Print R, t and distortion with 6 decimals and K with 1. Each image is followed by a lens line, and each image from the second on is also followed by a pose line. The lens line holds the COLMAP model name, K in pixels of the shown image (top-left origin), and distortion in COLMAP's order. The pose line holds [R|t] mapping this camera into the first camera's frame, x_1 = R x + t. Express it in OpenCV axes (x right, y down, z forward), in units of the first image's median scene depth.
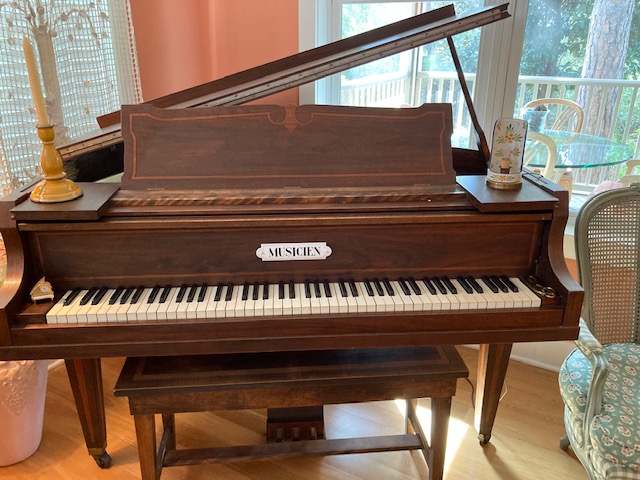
lens RADIAL K [[528.4, 0, 332.3], [0, 528.4, 239.4], [0, 0, 1]] dist [-0.000279, 0.005880]
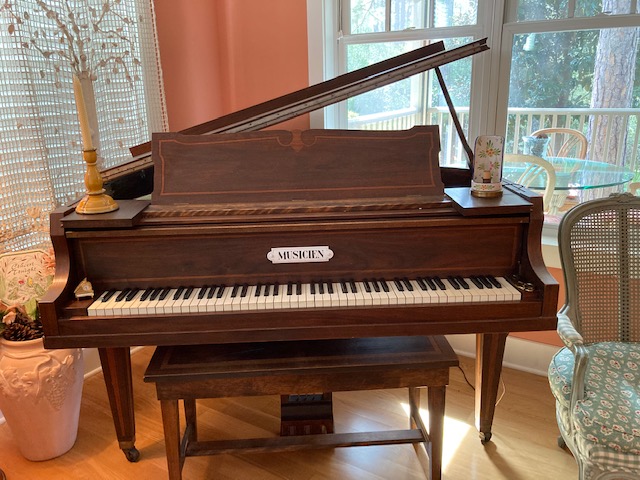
lens RADIAL K [[528.4, 0, 332.3], [0, 528.4, 239.4], [0, 0, 1]] dist [-0.000279, 0.005880]
pose [[0.998981, -0.018440, -0.041195, 0.042055], [0.015358, 0.997145, -0.073930, 0.072177], [0.042440, 0.073222, 0.996412, -0.128600]]
